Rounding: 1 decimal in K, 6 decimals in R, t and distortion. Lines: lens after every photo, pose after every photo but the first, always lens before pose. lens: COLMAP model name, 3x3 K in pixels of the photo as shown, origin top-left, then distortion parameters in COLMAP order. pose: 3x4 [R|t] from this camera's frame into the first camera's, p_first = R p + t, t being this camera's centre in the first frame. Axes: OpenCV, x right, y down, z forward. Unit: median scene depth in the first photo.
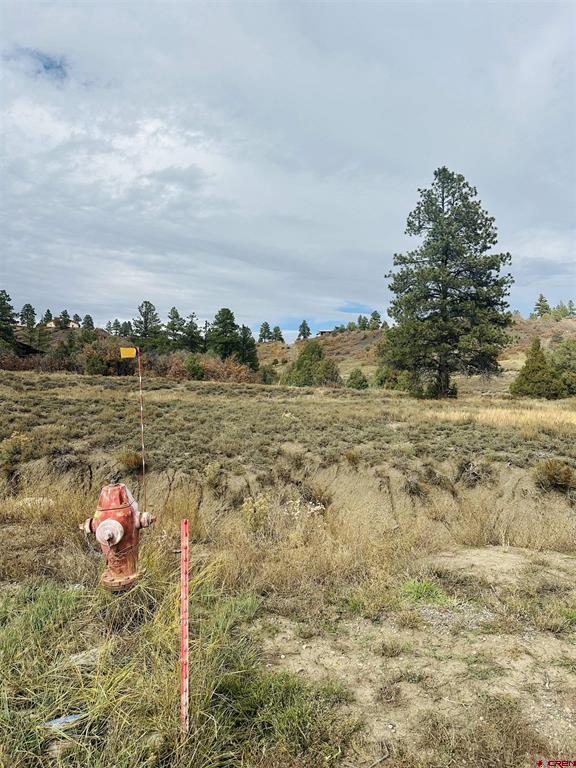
lens RADIAL K [[531.4, 0, 287.1], [0, 531.4, 391.4], [0, 0, 1]] dist [0.075618, -0.102180]
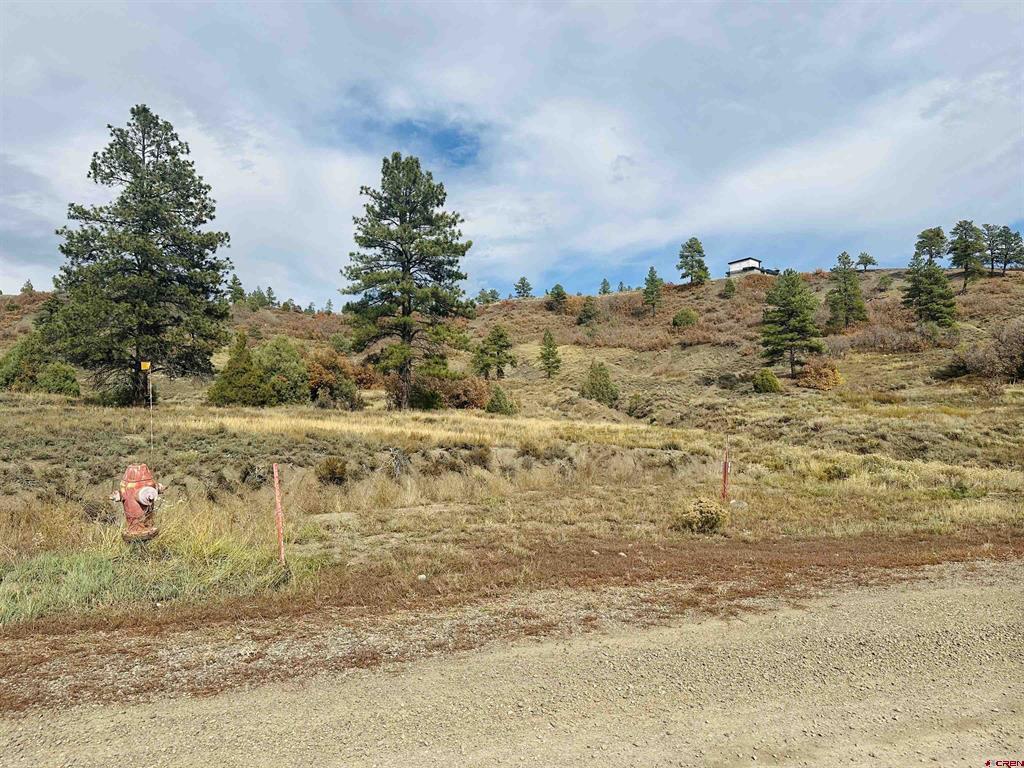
lens RADIAL K [[708.5, 0, 514.7], [0, 708.5, 382.3], [0, 0, 1]] dist [0.075618, -0.102180]
pose [[0.680178, 0.025733, 0.732595, -0.306786], [-0.010007, 0.999616, -0.025822, 0.002236], [-0.732978, 0.010233, 0.680175, -0.281963]]
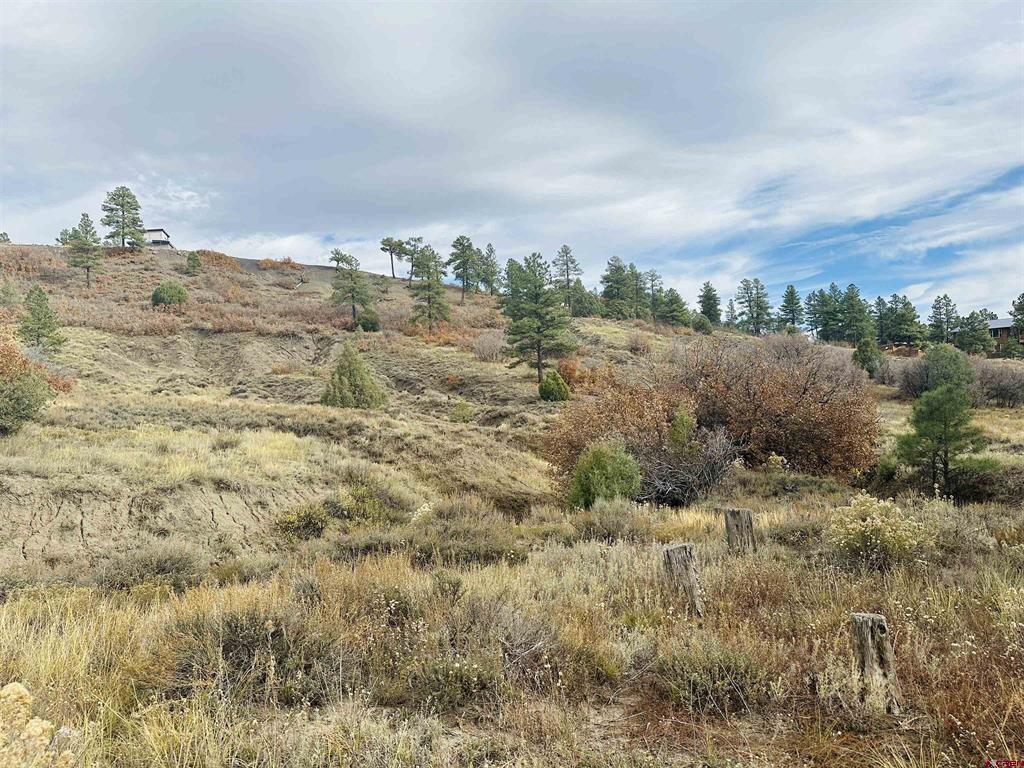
lens RADIAL K [[708.5, 0, 507.8], [0, 708.5, 385.1], [0, 0, 1]] dist [0.075618, -0.102180]
pose [[-0.235332, 0.029327, 0.971473, 1.230143], [-0.002421, 0.999524, -0.030760, -0.057196], [-0.971912, -0.009591, -0.235149, 4.755325]]
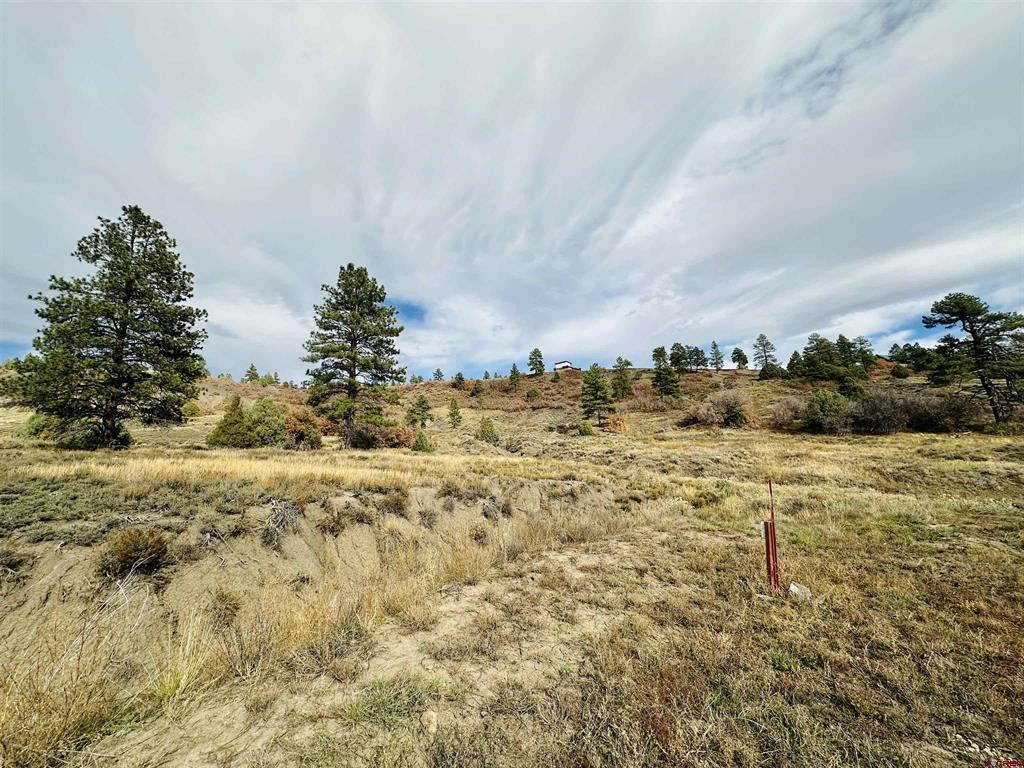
lens RADIAL K [[405.1, 0, 512.7], [0, 405.1, 384.2], [0, 0, 1]] dist [-0.006408, 0.001737]
pose [[0.525436, 0.120353, 0.842278, 0.234297], [0.002160, 0.989753, -0.142773, 0.012527], [-0.850830, 0.076837, 0.519792, 0.233783]]
